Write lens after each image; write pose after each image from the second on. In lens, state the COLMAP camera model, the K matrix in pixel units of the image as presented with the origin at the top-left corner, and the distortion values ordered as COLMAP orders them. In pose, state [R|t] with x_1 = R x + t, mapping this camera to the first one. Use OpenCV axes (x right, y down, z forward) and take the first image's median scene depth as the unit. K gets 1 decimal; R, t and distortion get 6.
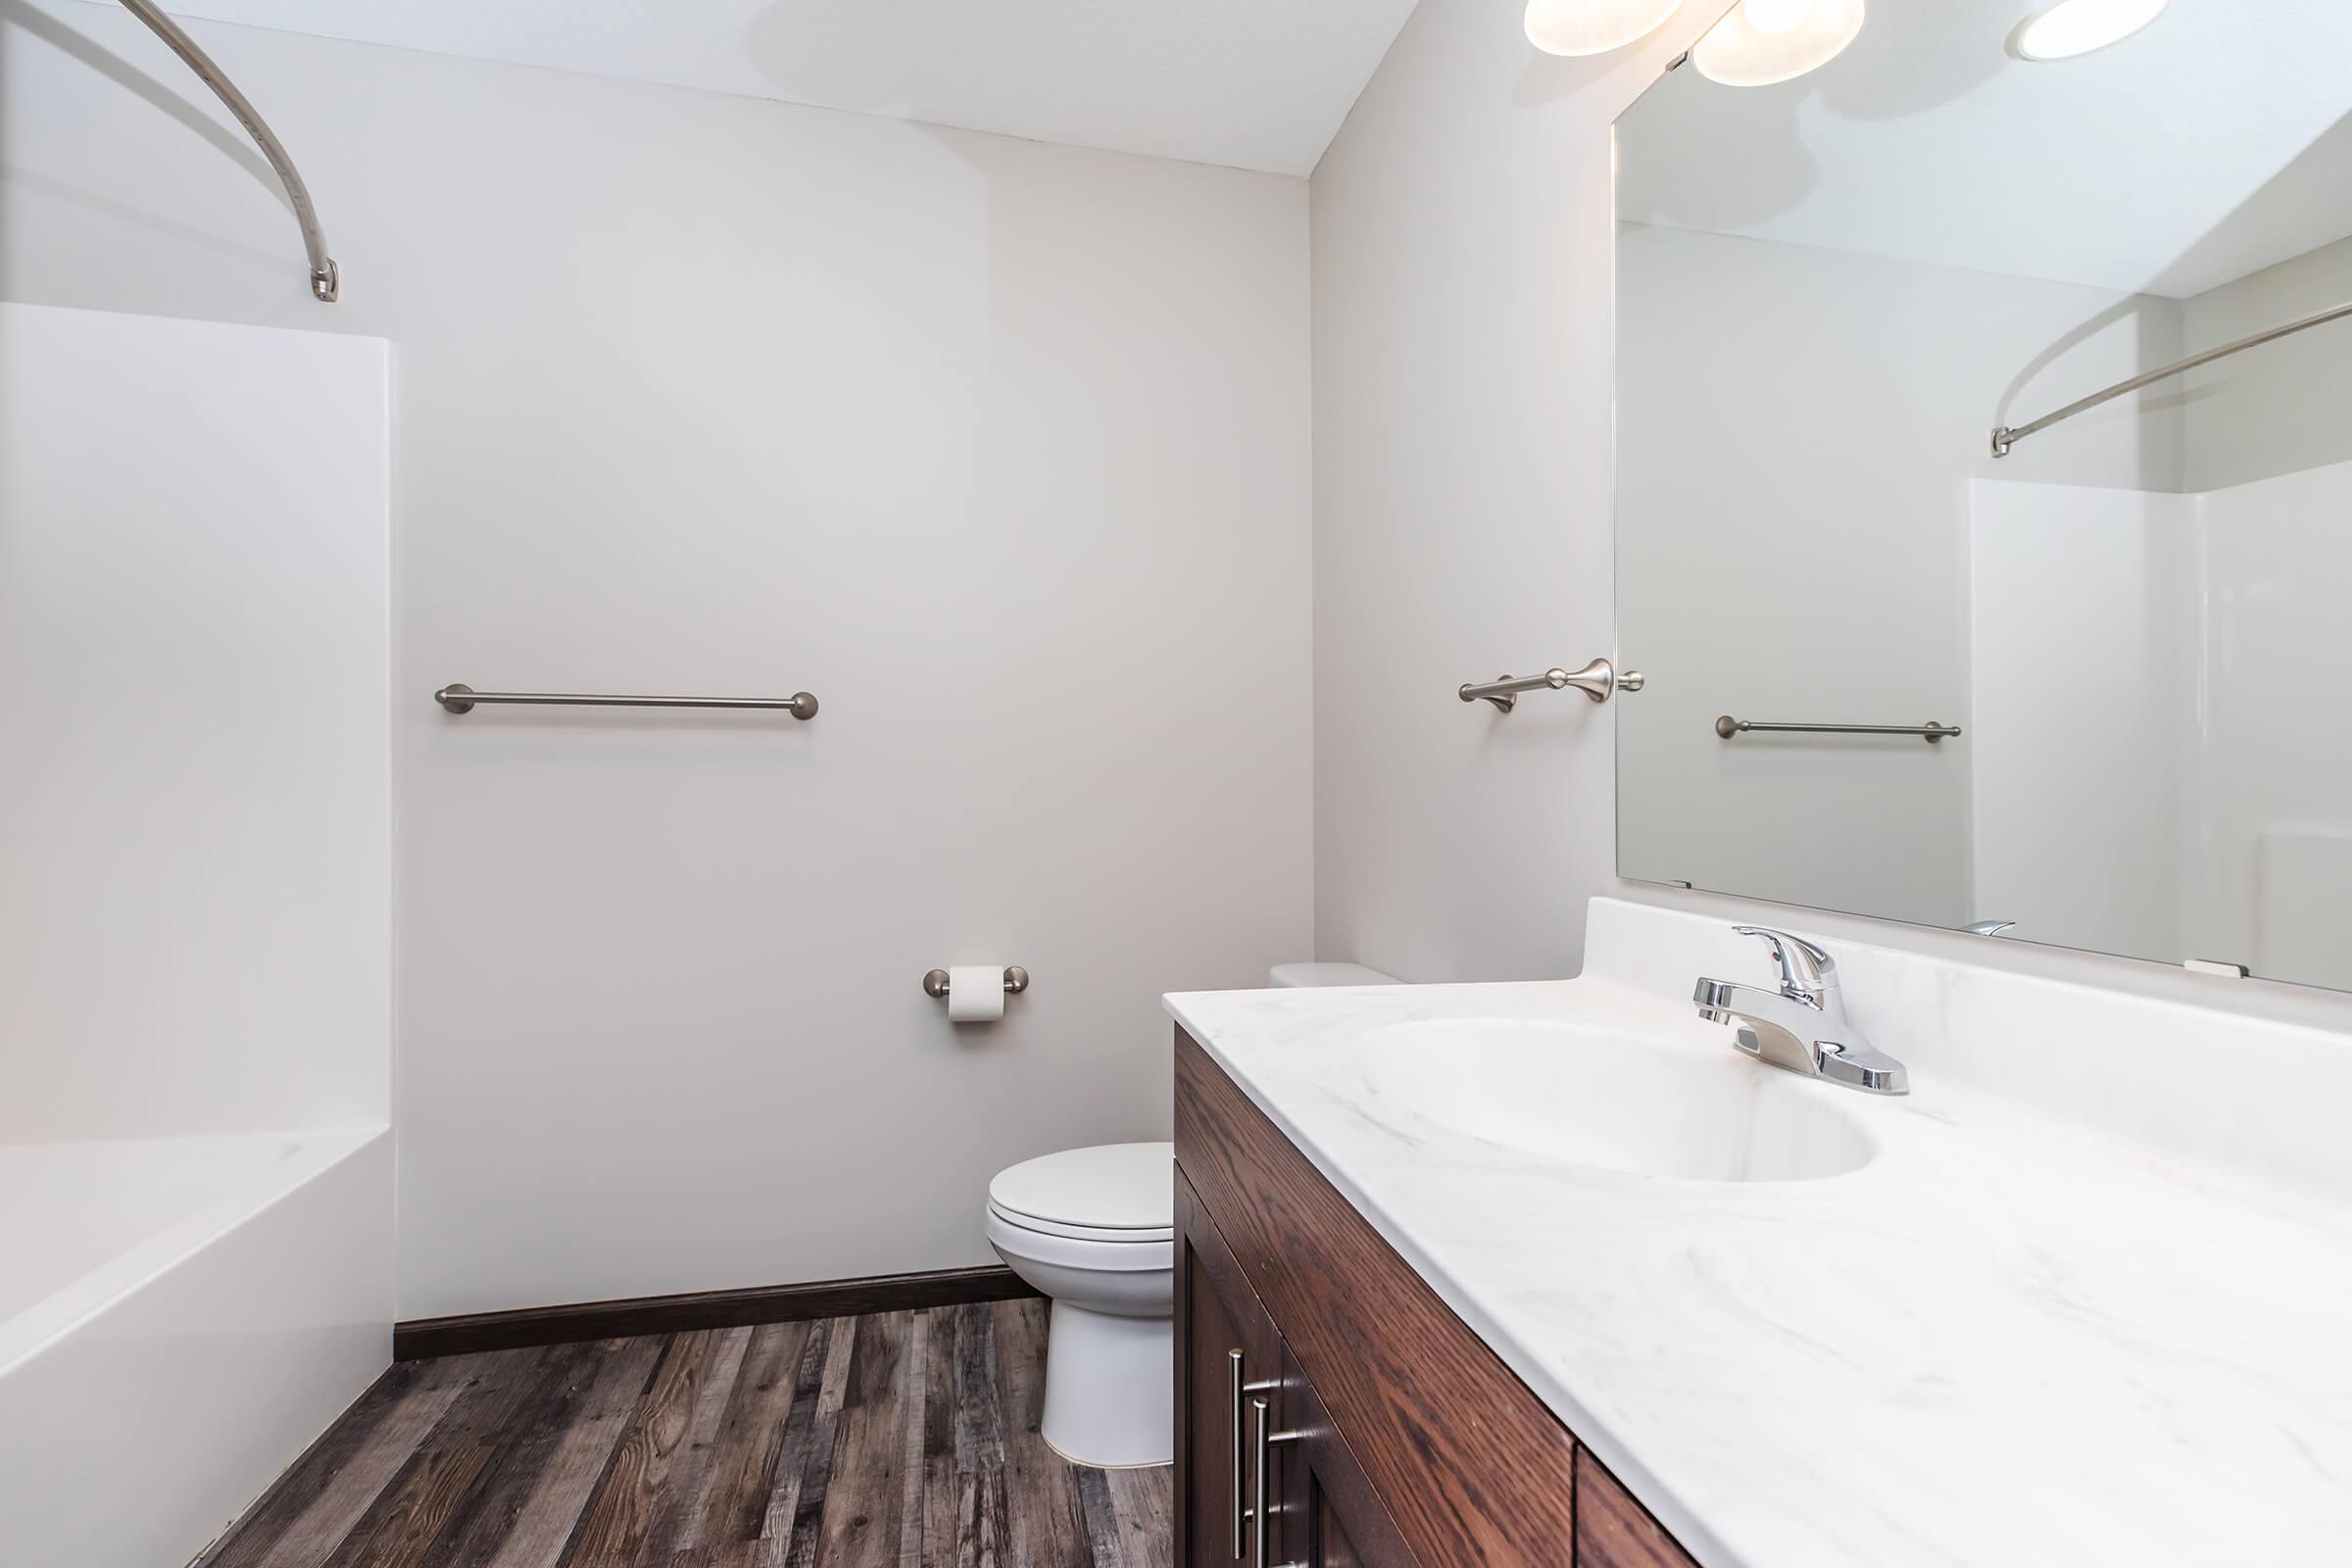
lens RADIAL K [[1007.4, 0, 1171.9], [0, 1007.4, 748.6], [0, 0, 1]] dist [0.002555, 0.000233]
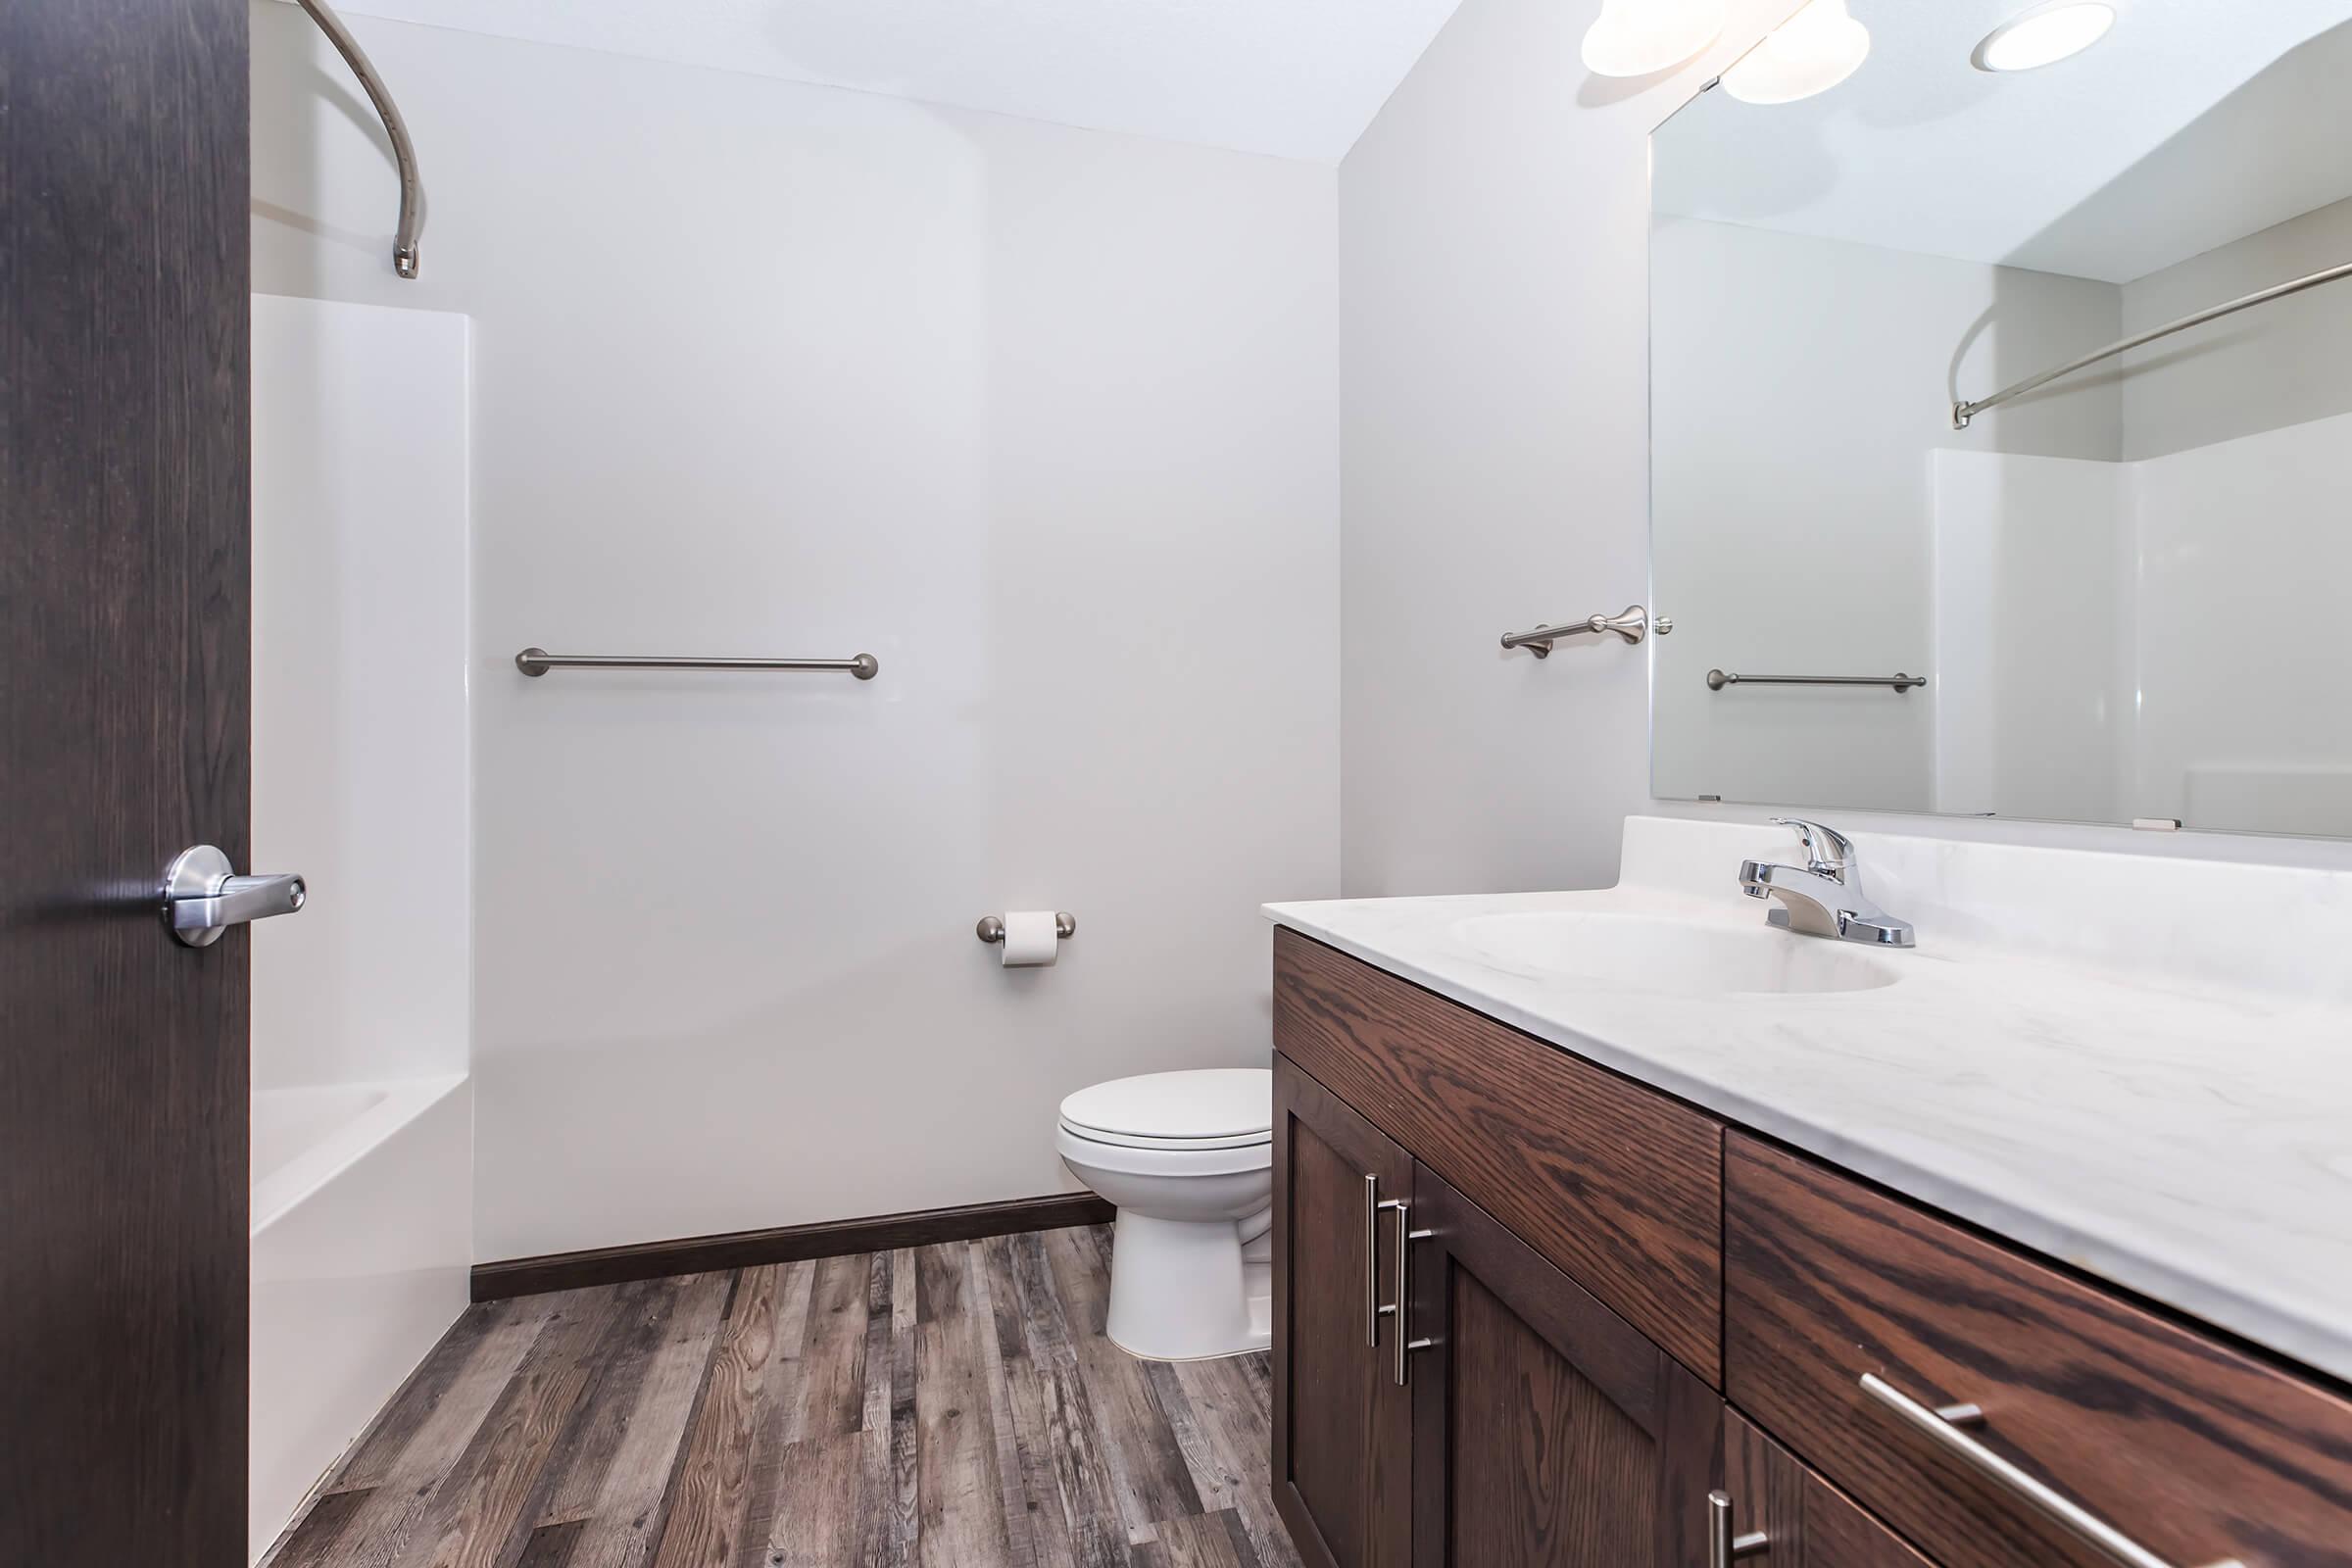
lens RADIAL K [[1020.1, 0, 1176.0], [0, 1020.1, 744.8], [0, 0, 1]] dist [0.002008, 0.000377]
pose [[0.999000, -0.013592, 0.042589, -0.094796], [0.012893, 0.999778, 0.016644, 0.027807], [-0.042805, -0.016078, 0.998954, -0.086539]]
